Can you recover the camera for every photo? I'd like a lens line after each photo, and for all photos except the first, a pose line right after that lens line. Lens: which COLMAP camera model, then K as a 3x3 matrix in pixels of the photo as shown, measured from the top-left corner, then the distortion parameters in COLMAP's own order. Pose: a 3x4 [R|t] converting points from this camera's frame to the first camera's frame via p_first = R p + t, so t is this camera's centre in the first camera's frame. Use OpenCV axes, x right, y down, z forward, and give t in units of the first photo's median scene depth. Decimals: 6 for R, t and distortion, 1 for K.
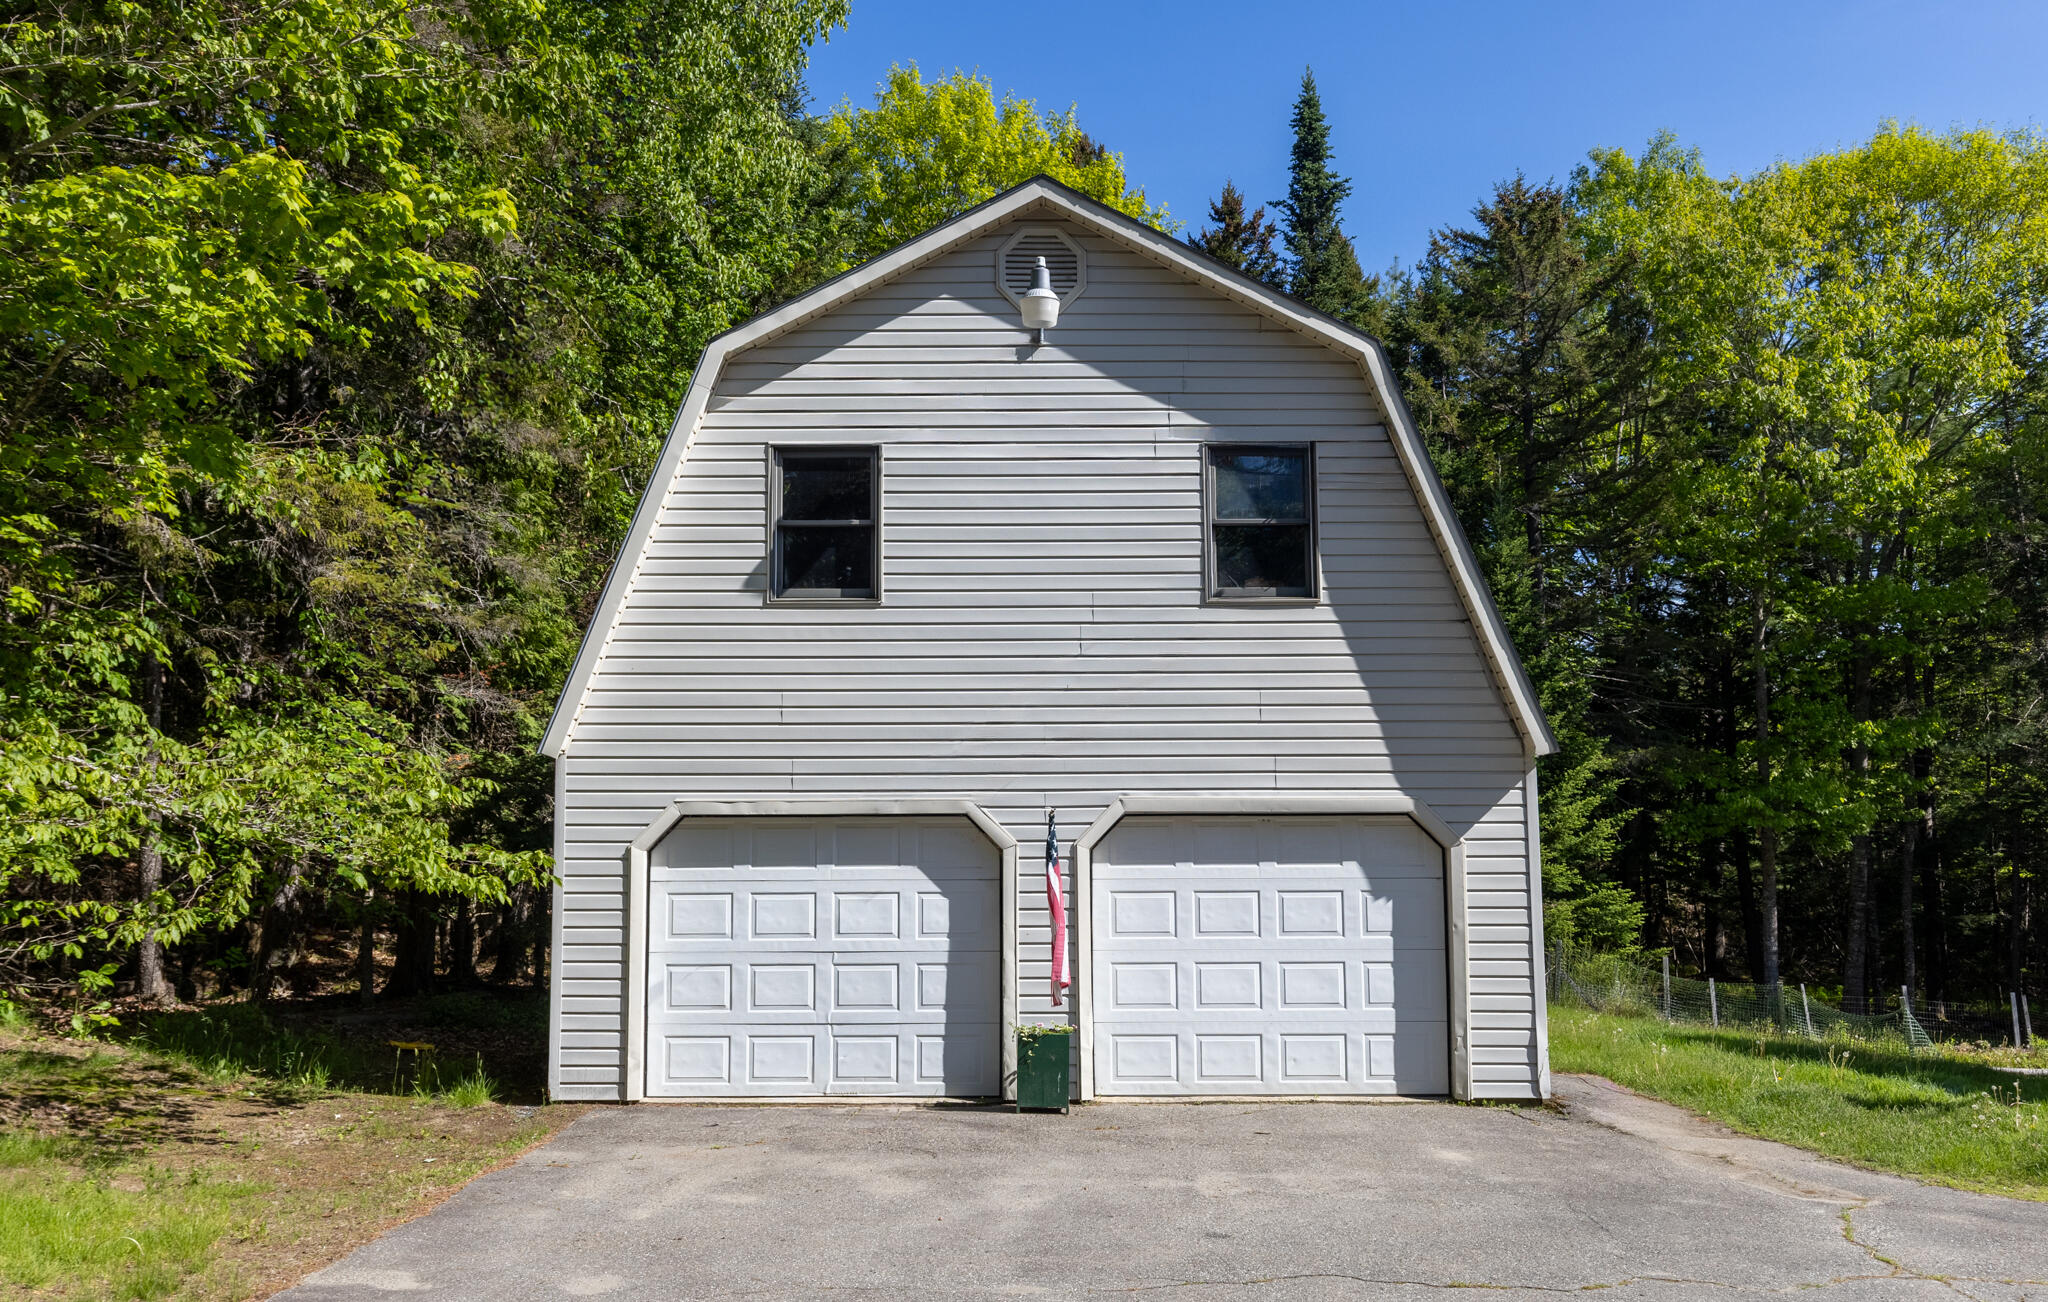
lens RADIAL K [[1702.2, 0, 1024.0], [0, 1702.2, 651.0], [0, 0, 1]] dist [0.002301, 0.009084]
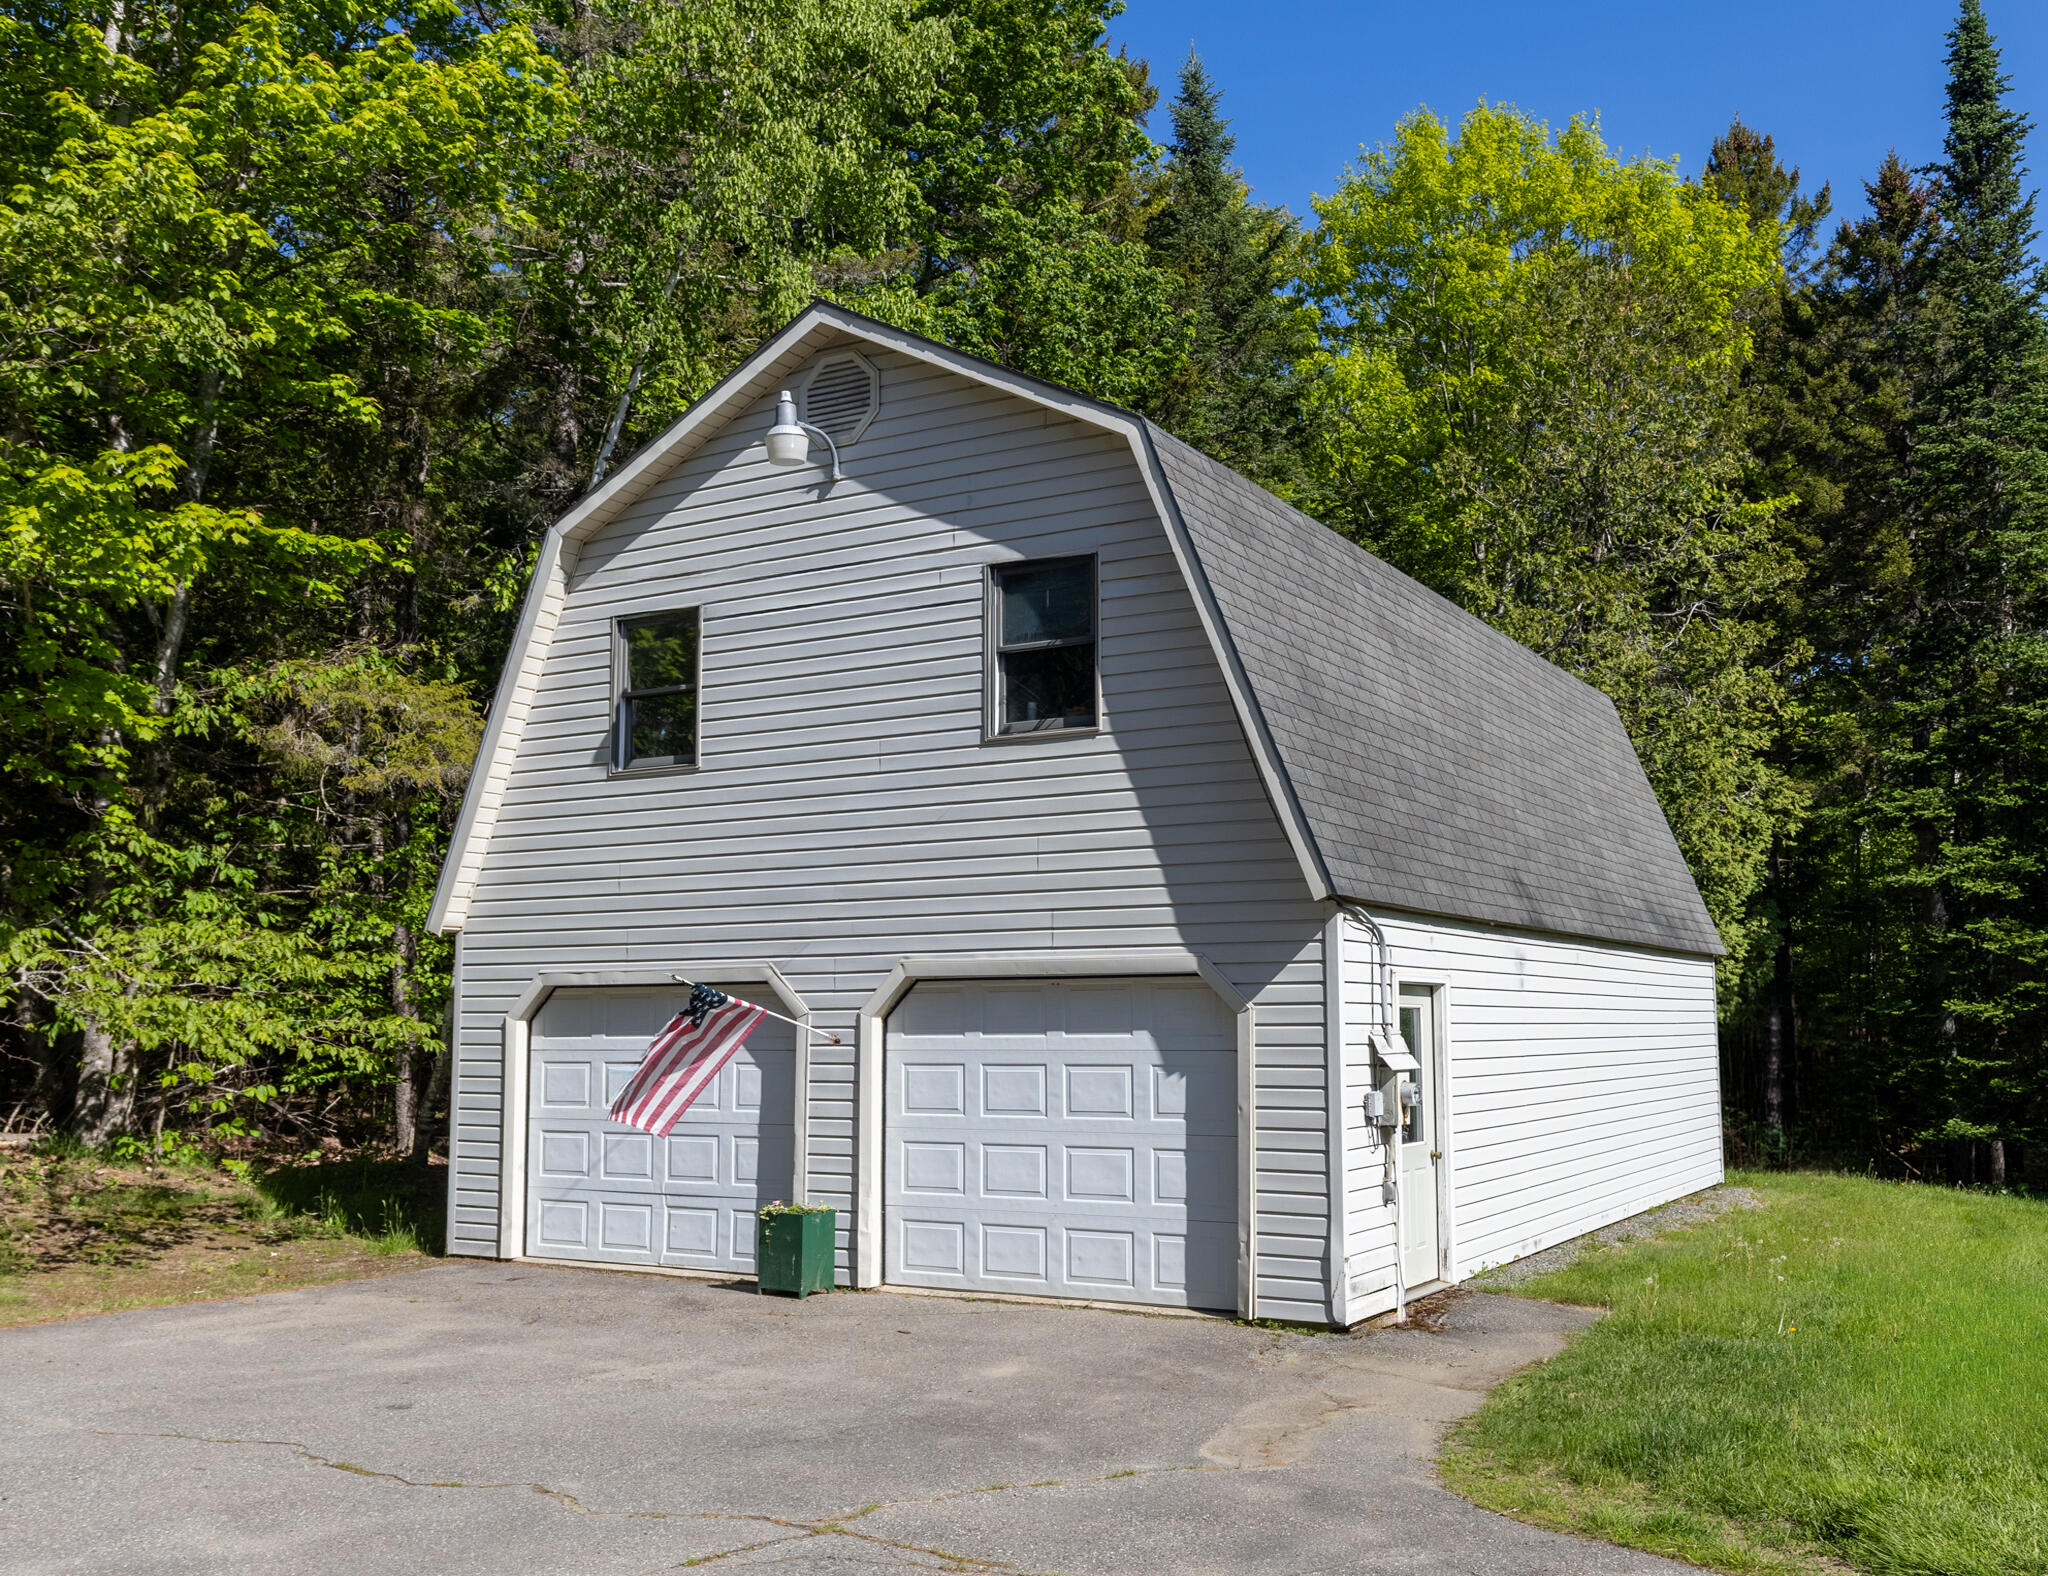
lens RADIAL K [[1899.5, 0, 1024.6], [0, 1899.5, 797.4], [0, 0, 1]] dist [0.000252, -0.006635]
pose [[0.860885, -0.062036, -0.505004, 0.631297], [0.064070, 0.997856, -0.013359, 0.015755], [0.504750, -0.020855, 0.863014, 0.149828]]
